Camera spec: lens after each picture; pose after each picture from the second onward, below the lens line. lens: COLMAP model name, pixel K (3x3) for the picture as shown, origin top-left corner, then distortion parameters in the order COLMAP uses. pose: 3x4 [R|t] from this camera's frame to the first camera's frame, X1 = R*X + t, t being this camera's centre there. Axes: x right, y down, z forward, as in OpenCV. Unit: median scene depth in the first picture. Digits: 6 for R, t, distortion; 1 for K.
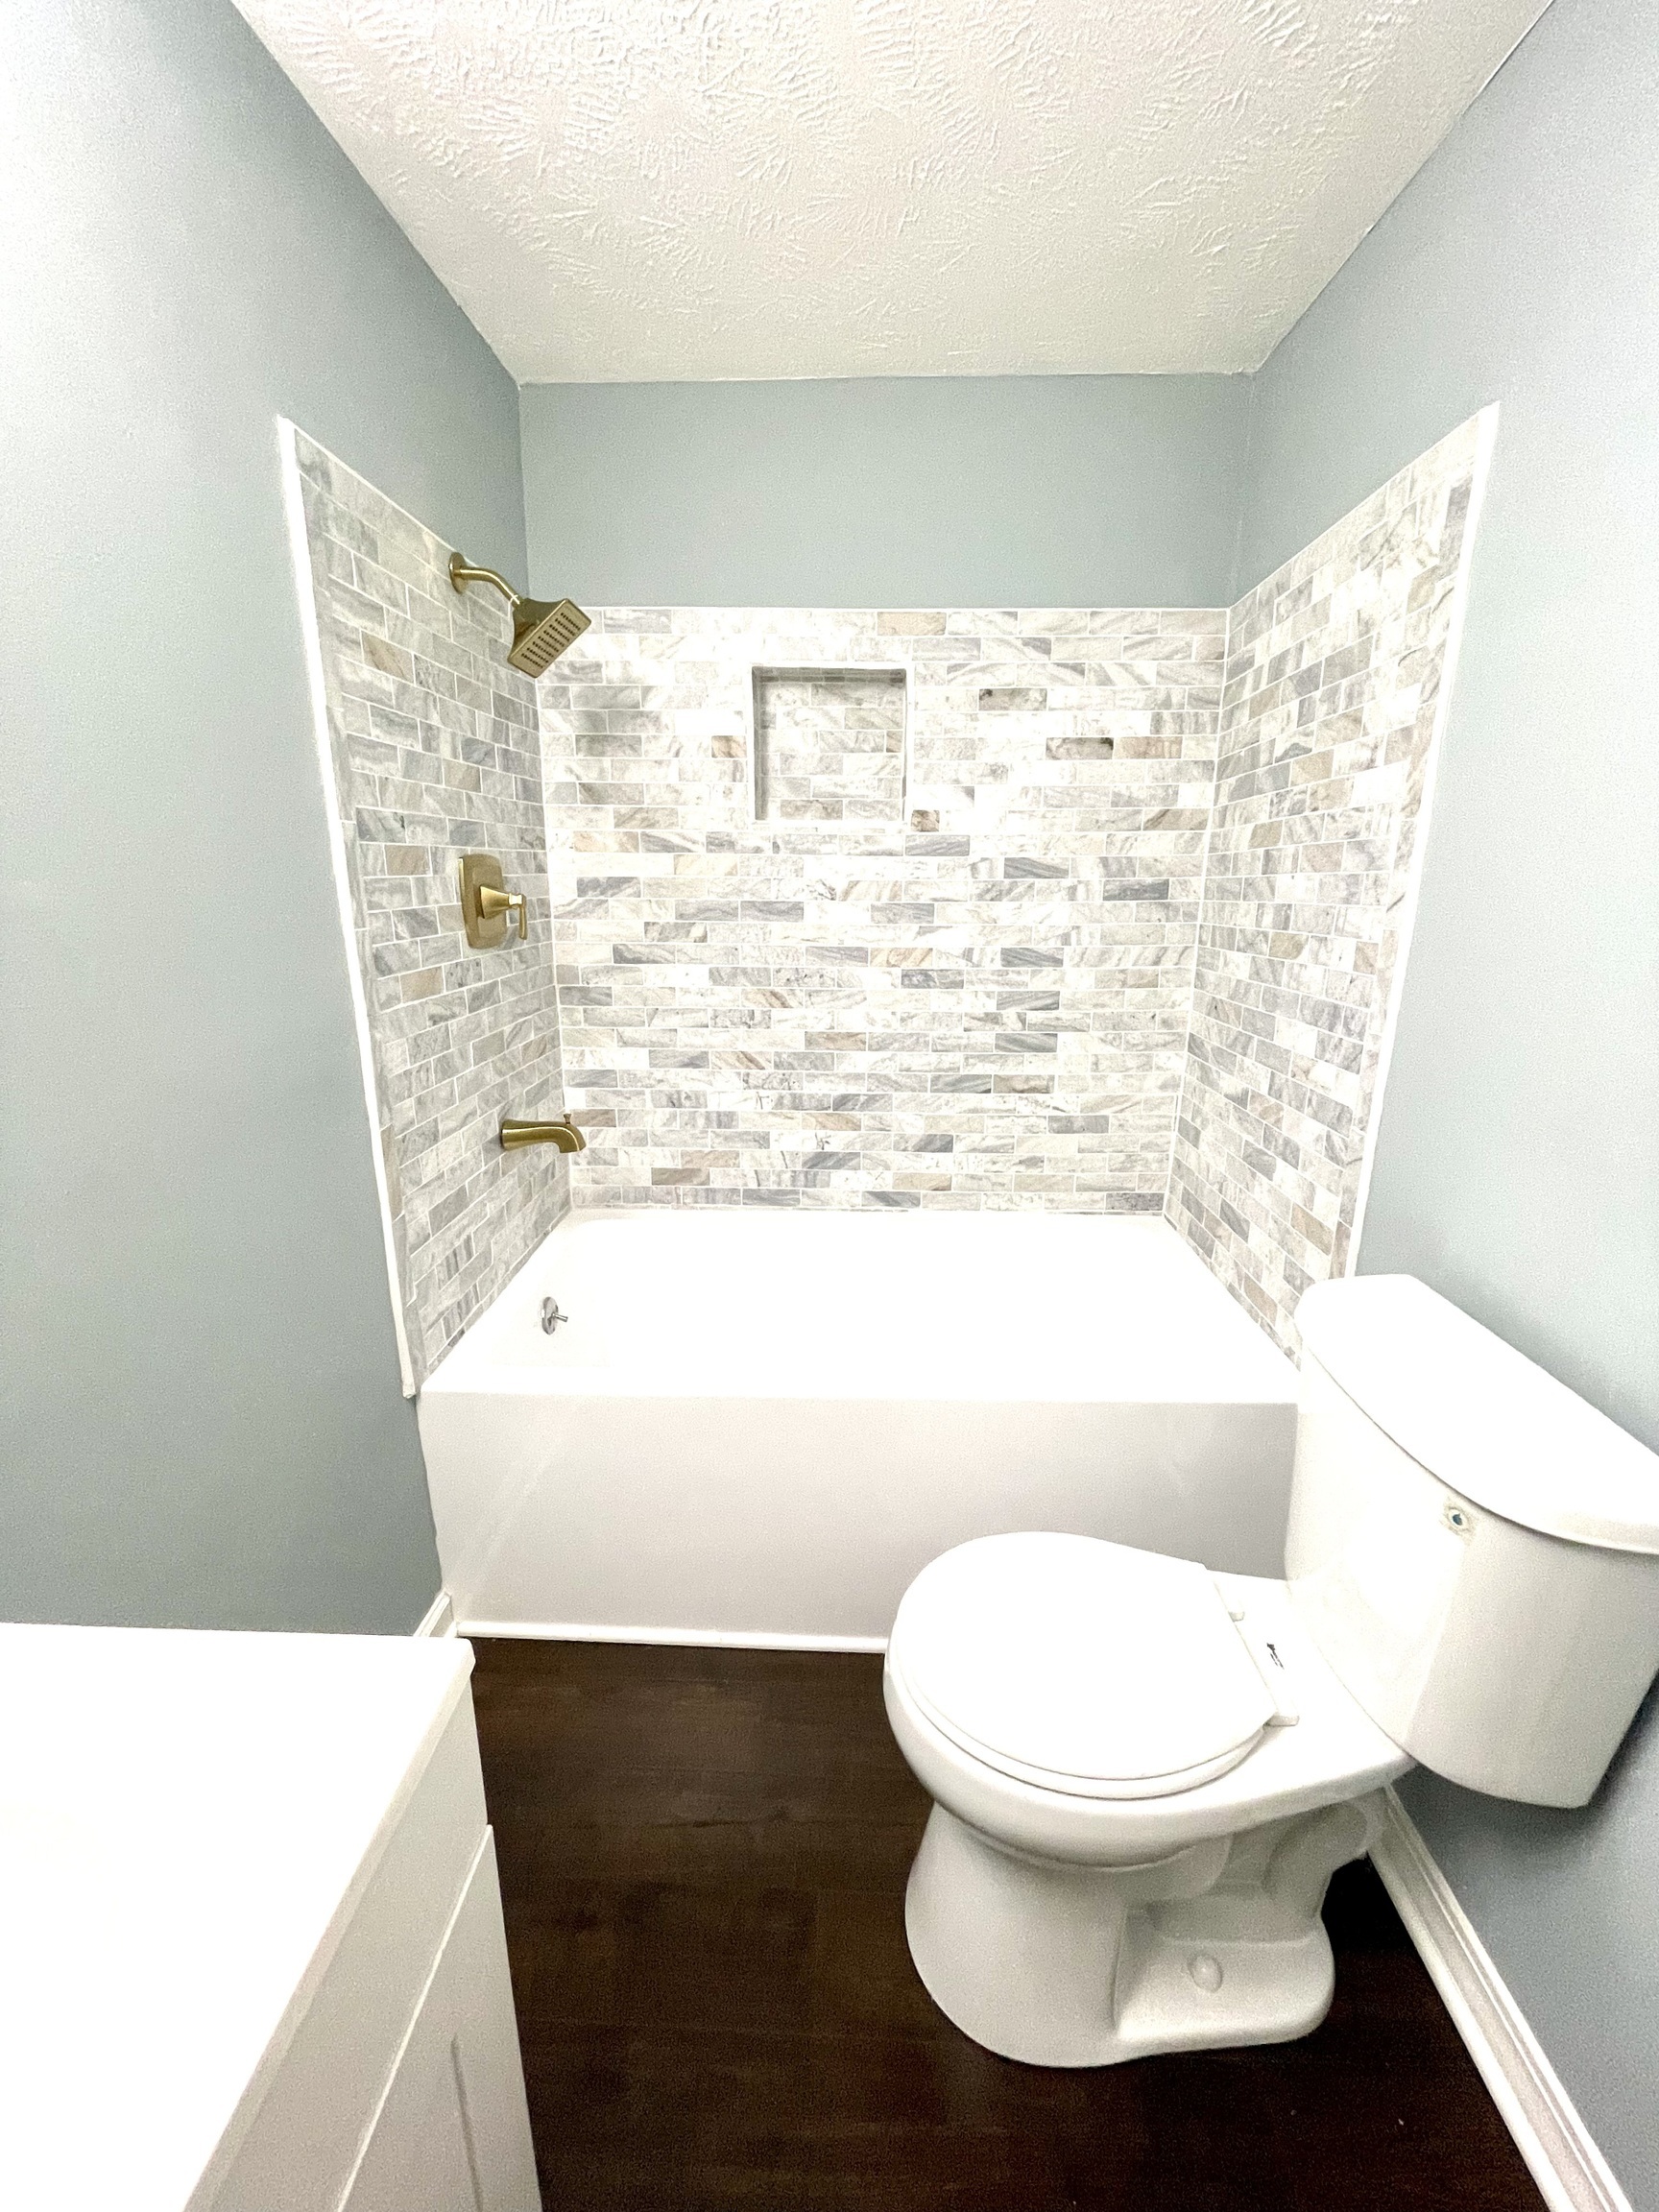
lens RADIAL K [[888.1, 0, 829.5], [0, 888.1, 1106.0], [0, 0, 1]] dist [-0.000425, -0.013142]
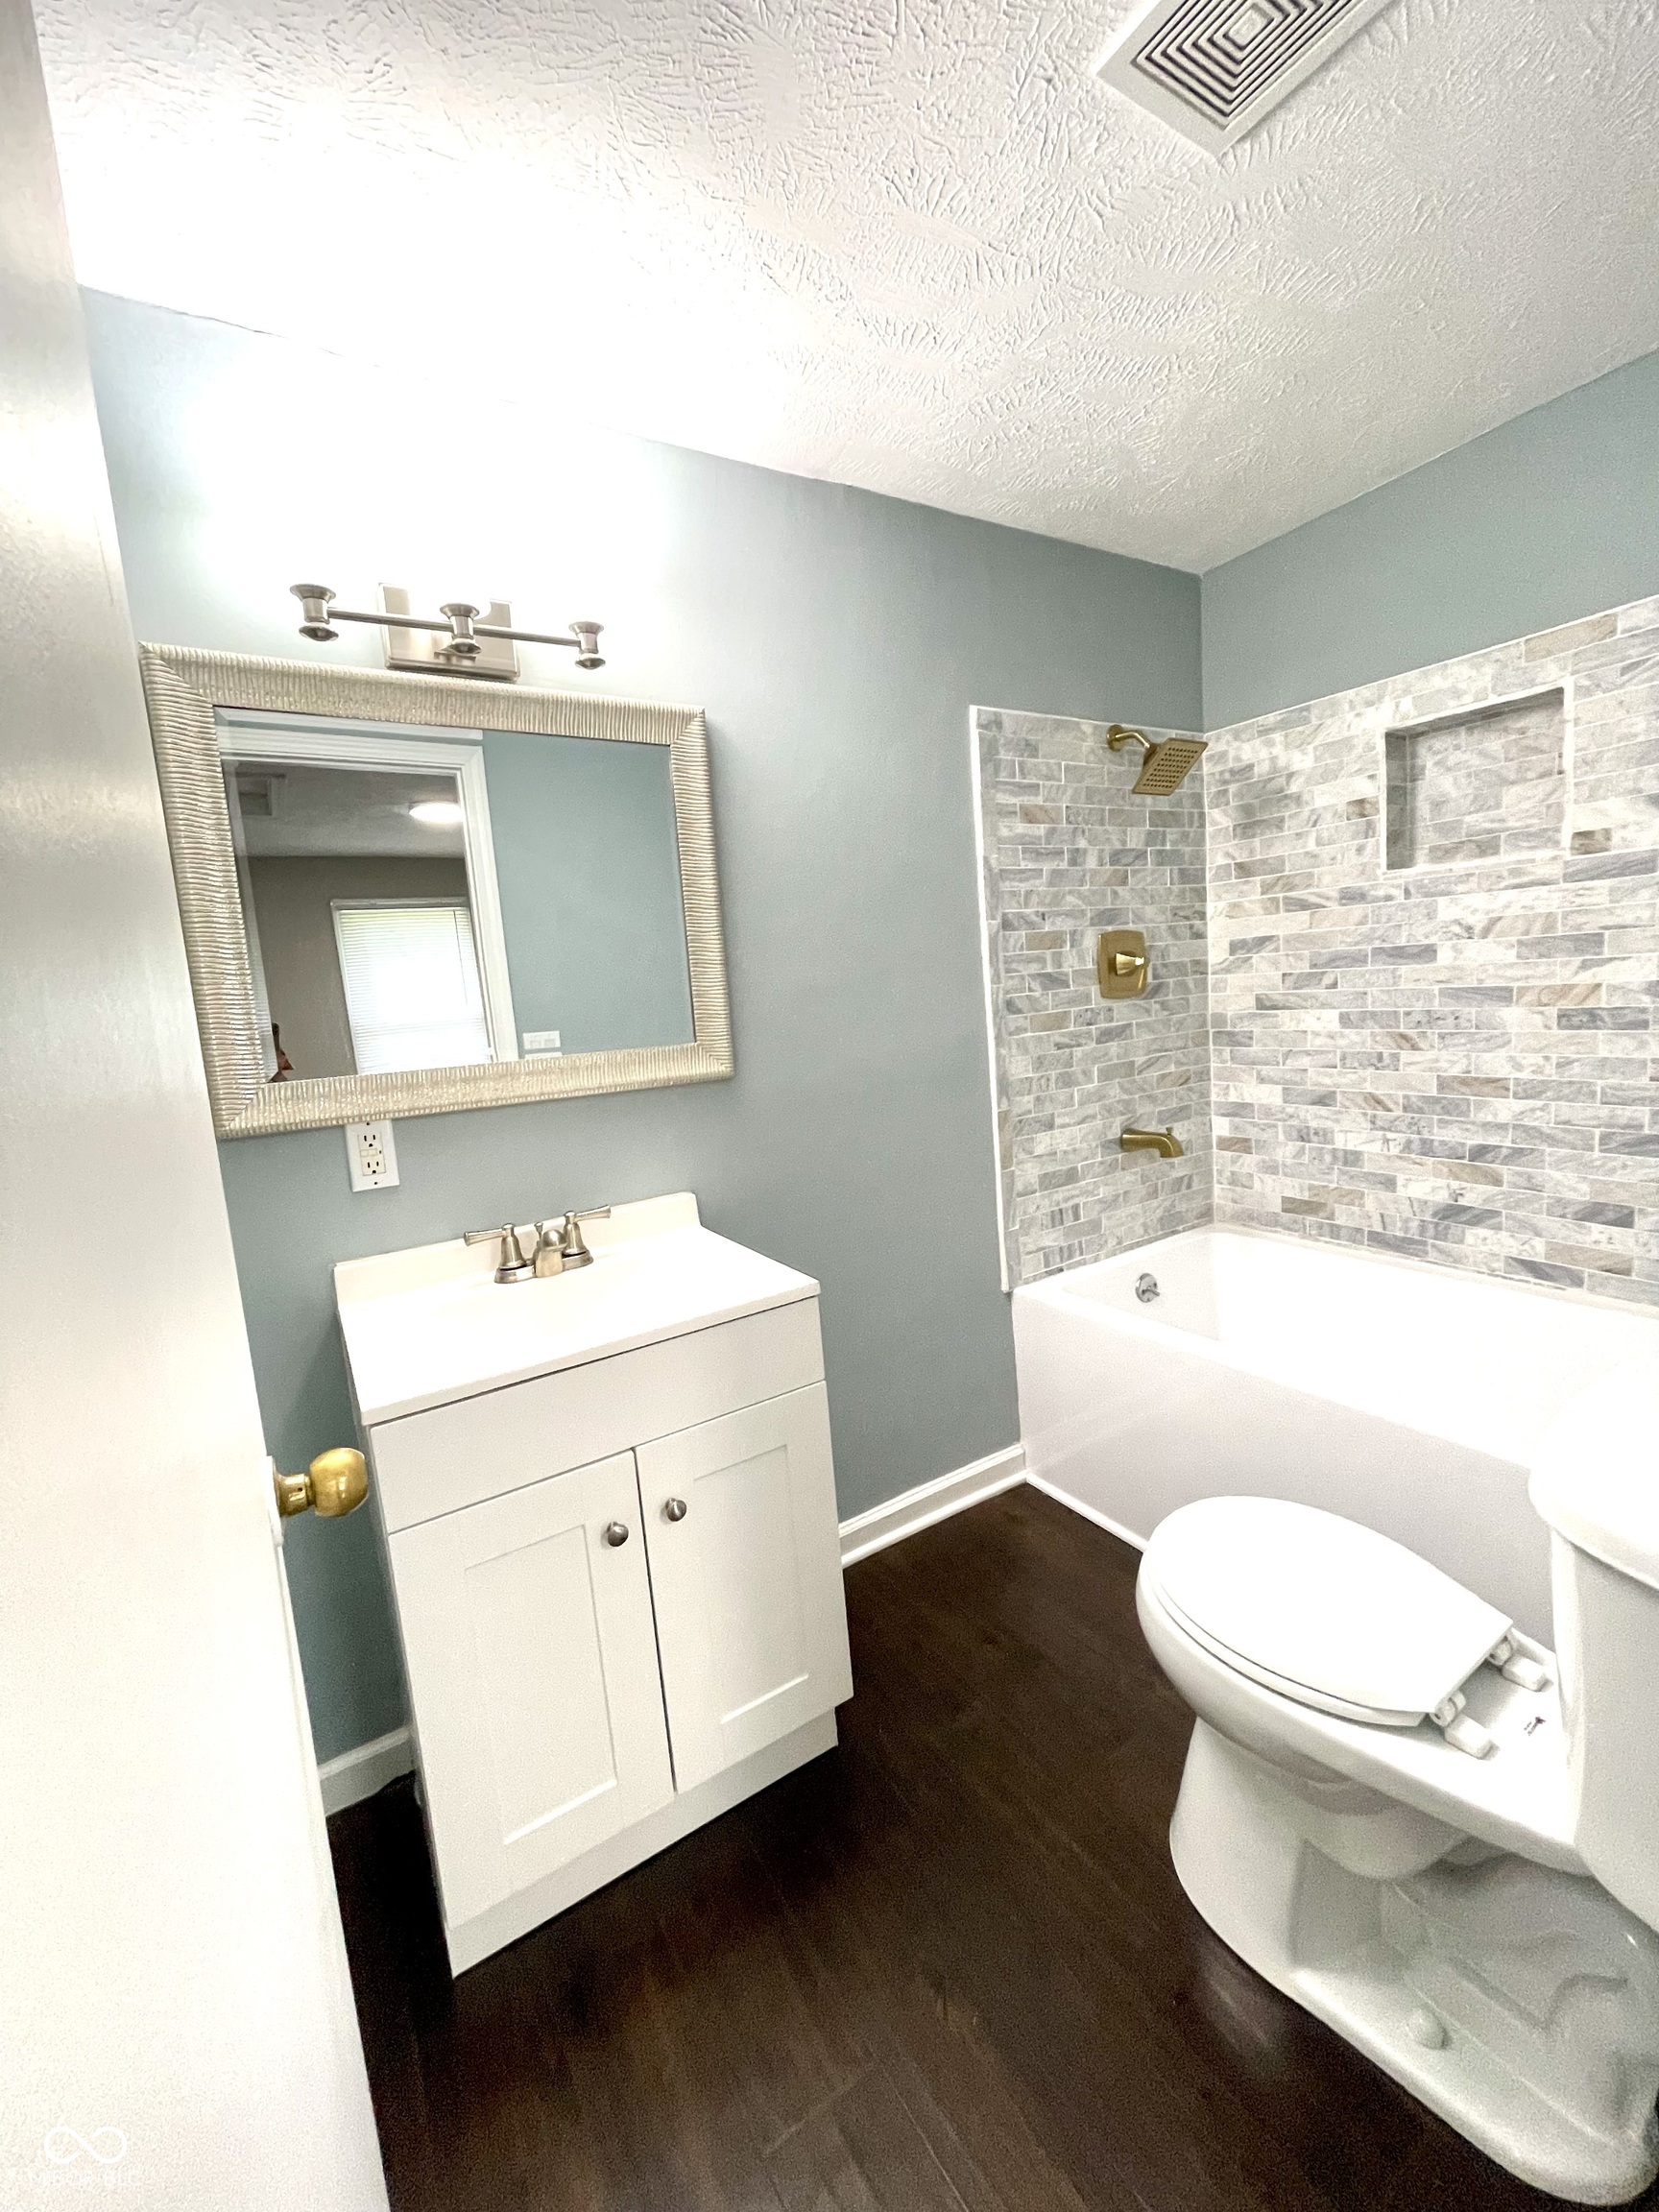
lens RADIAL K [[888.1, 0, 829.5], [0, 888.1, 1106.0], [0, 0, 1]] dist [-0.000425, -0.013142]
pose [[0.550720, 0.062031, -0.832382, 0.429727], [-0.133312, 0.990970, -0.014352, 0.054292], [0.823975, 0.118870, 0.554016, -0.084278]]
